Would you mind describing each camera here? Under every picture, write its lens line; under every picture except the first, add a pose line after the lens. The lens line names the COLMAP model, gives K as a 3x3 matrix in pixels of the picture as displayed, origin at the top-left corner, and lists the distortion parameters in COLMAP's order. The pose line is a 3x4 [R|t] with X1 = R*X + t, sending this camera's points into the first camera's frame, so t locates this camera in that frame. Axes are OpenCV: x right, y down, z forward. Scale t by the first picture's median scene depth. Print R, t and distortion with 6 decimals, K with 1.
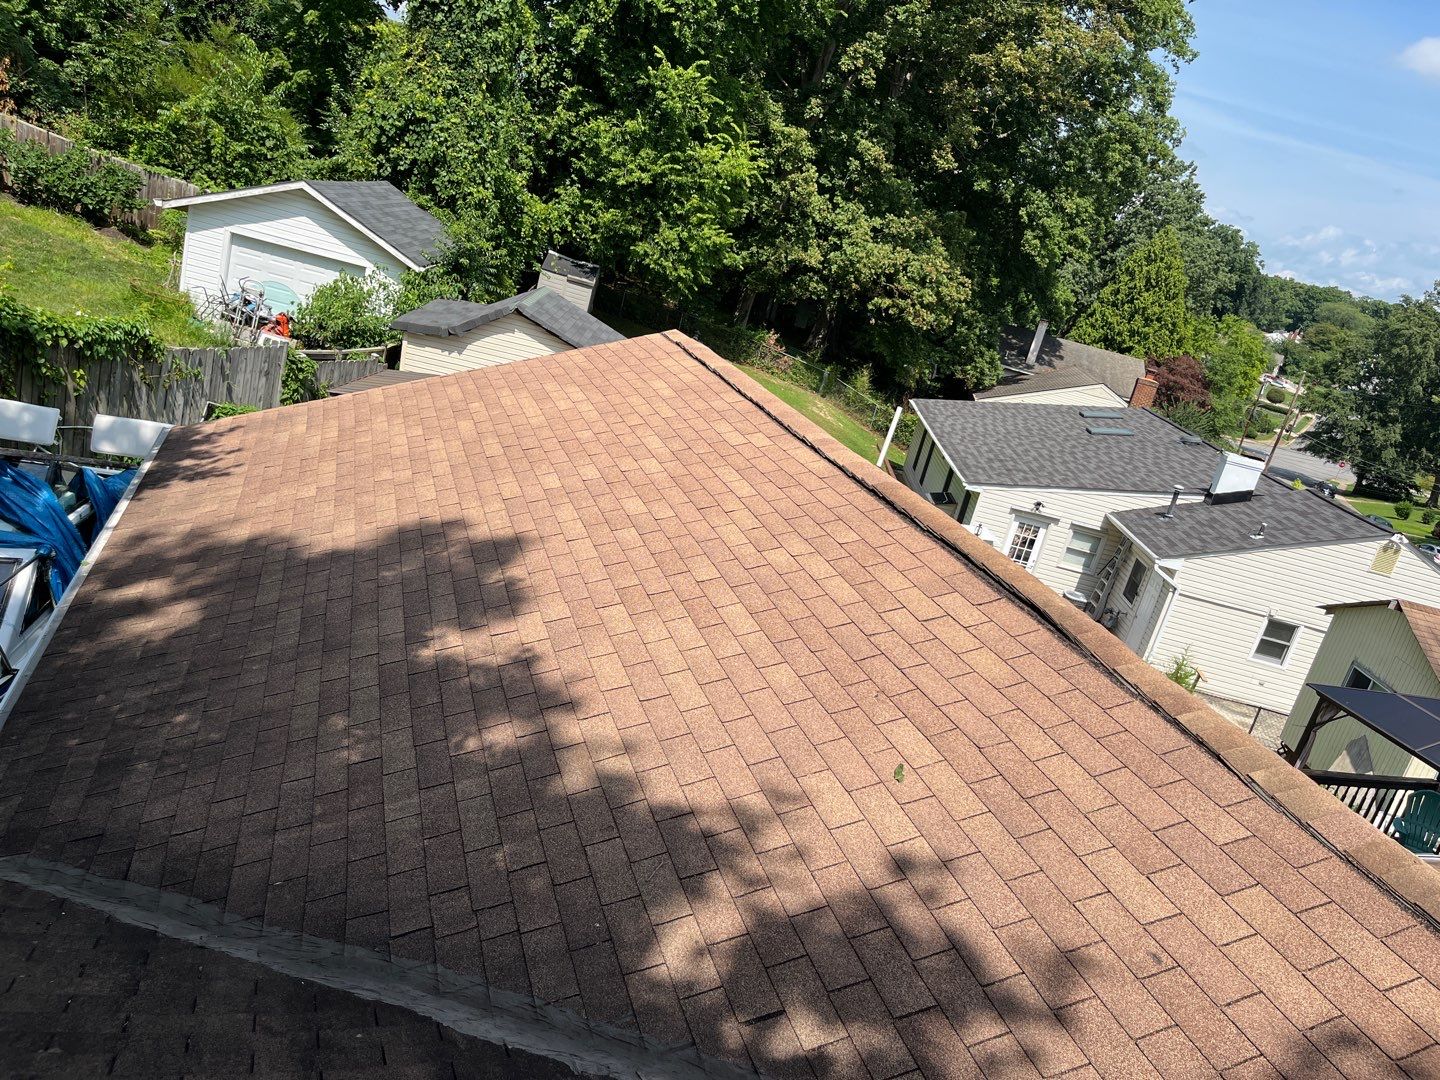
lens RADIAL K [[1098.0, 0, 720.0], [0, 1098.0, 540.0], [0, 0, 1]] dist [-0.007646, 0.002358]
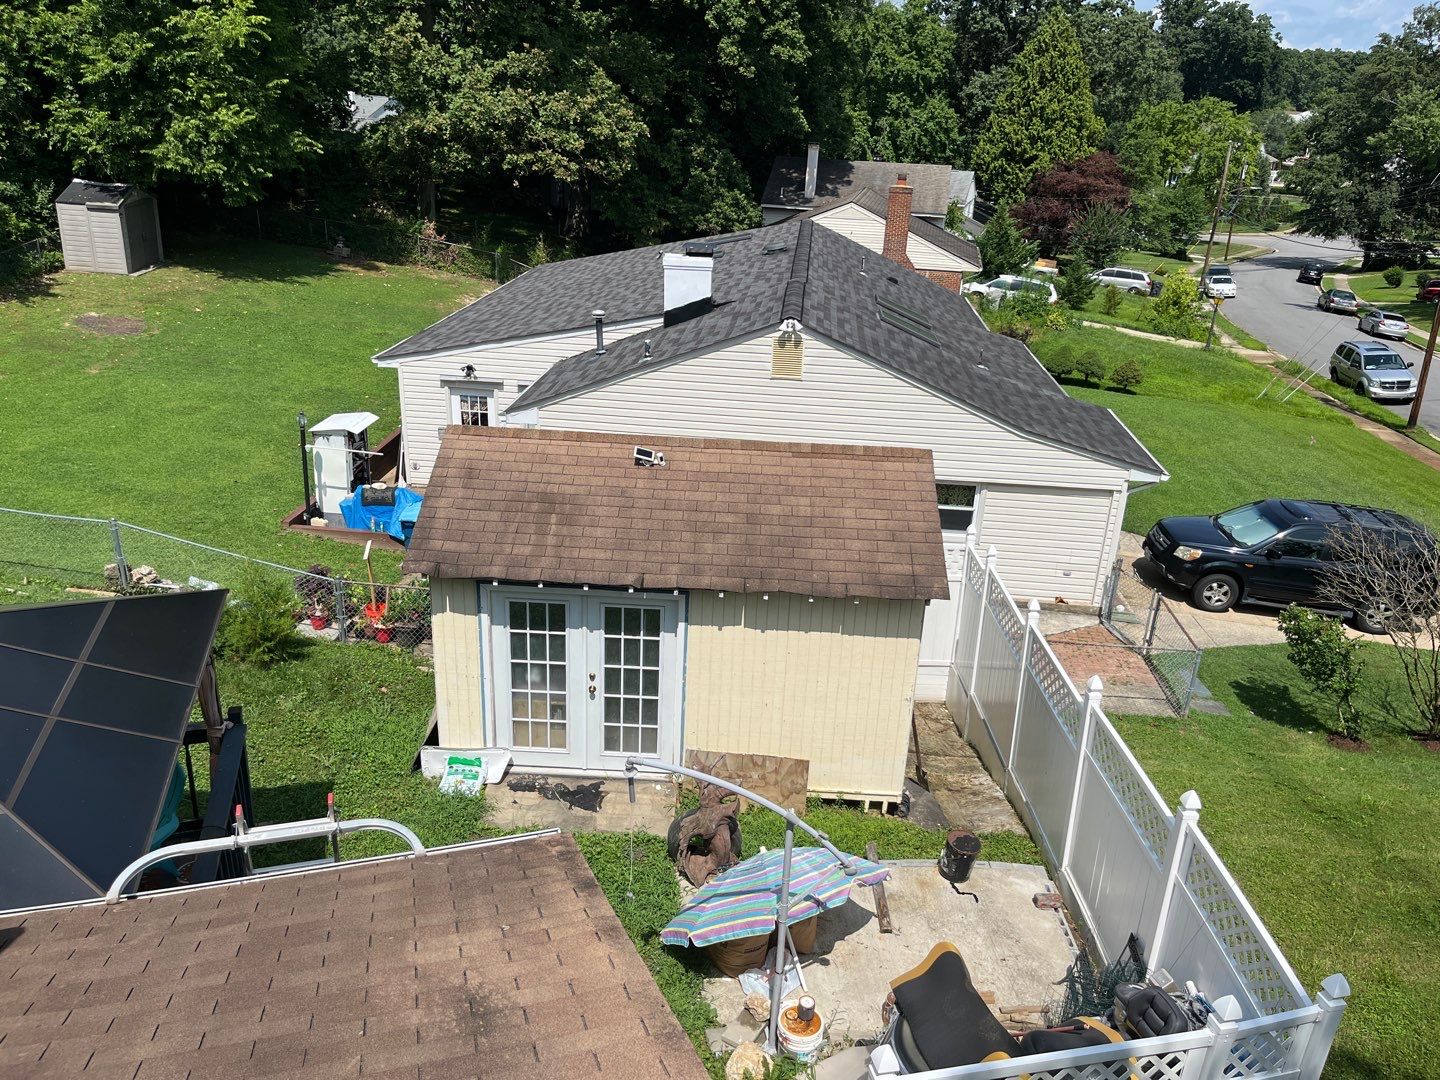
lens RADIAL K [[1106.4, 0, 720.0], [0, 1106.4, 540.0], [0, 0, 1]] dist [0.046383, -0.076150]
pose [[0.979975, -0.179890, -0.085375, 0.240481], [0.185970, 0.980092, 0.069534, 0.030927], [0.071167, -0.084018, 0.993920, 0.099265]]
